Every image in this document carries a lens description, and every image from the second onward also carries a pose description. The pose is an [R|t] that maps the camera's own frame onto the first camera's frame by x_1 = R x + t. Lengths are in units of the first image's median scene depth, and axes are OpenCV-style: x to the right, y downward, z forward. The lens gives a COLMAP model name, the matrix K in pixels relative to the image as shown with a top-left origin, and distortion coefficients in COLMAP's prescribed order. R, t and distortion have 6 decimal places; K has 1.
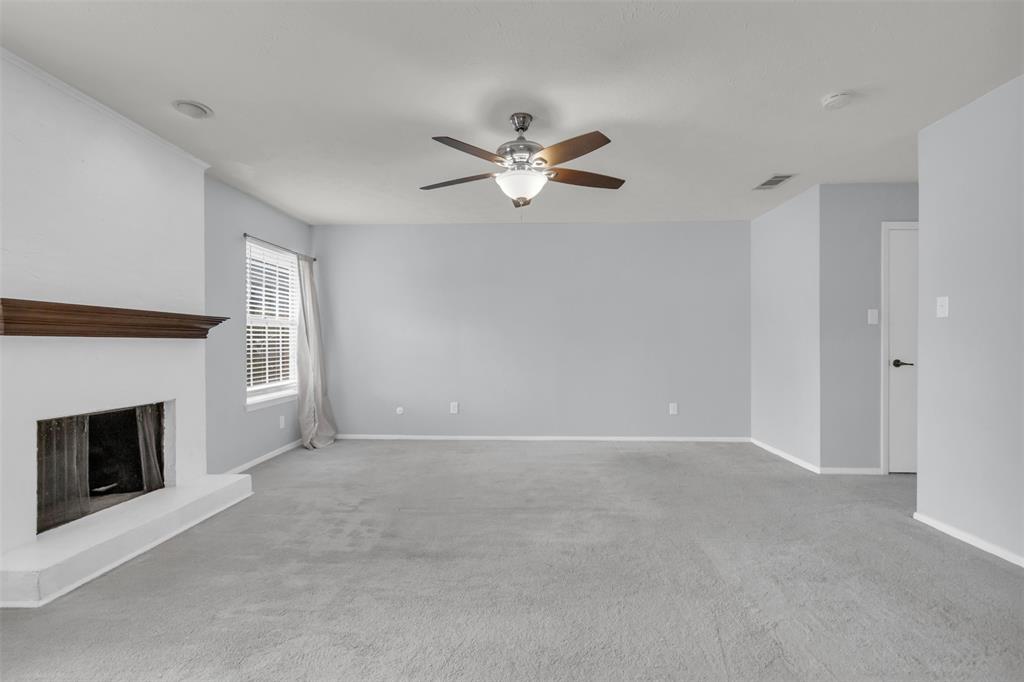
lens RADIAL K [[474.5, 0, 510.4], [0, 474.5, 347.8], [0, 0, 1]] dist [0.002502, -0.000351]
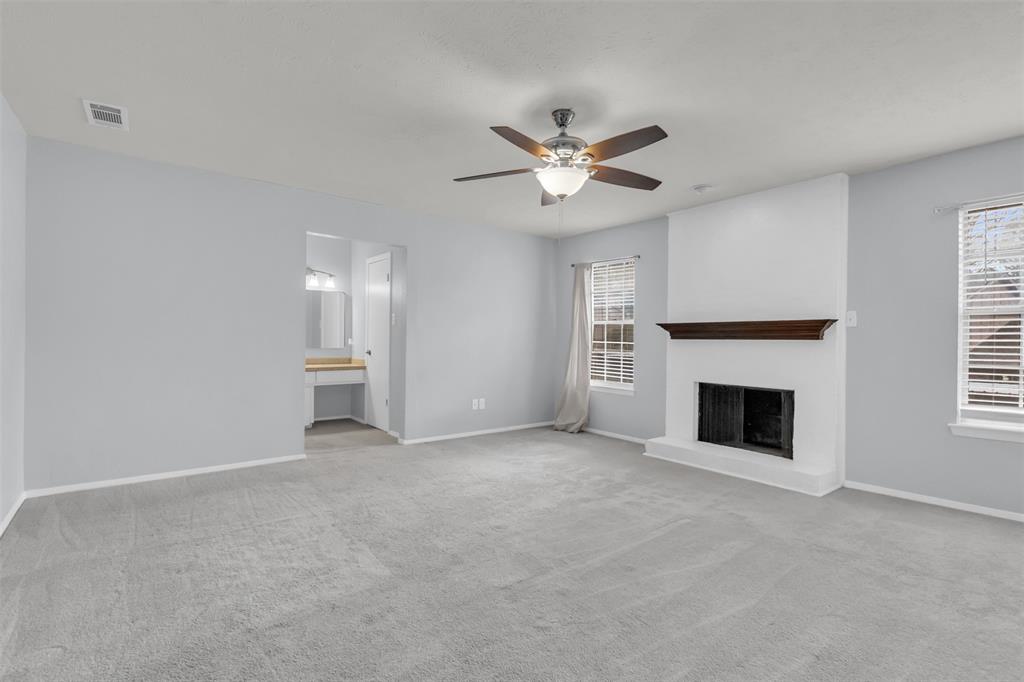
lens RADIAL K [[475.6, 0, 506.0], [0, 475.6, 345.1], [0, 0, 1]] dist [0.003533, 0.000042]
pose [[-0.761861, -0.004638, -0.647724, 0.752206], [-0.018408, 0.999726, 0.014493, -0.012611], [0.647479, 0.022965, -0.761737, 1.674213]]
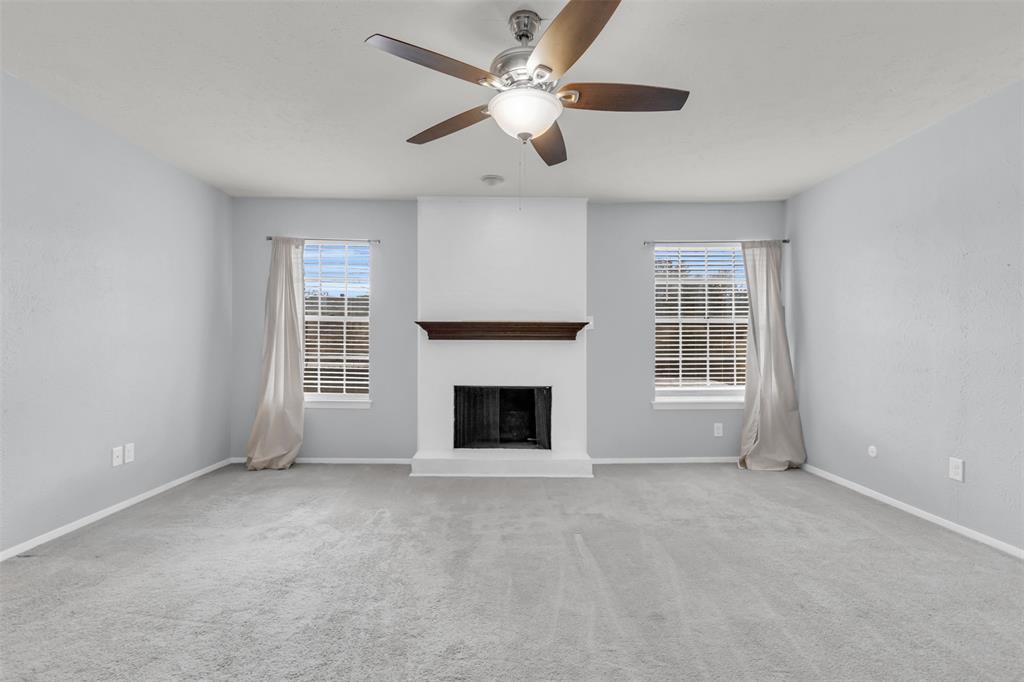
lens RADIAL K [[474.5, 0, 510.4], [0, 474.5, 347.8], [0, 0, 1]] dist [0.002502, -0.000351]
pose [[0.051231, 0.006510, -0.998666, 0.722705], [-0.011593, 0.999915, 0.005923, -0.006377], [0.998620, 0.011274, 0.051302, 0.939314]]
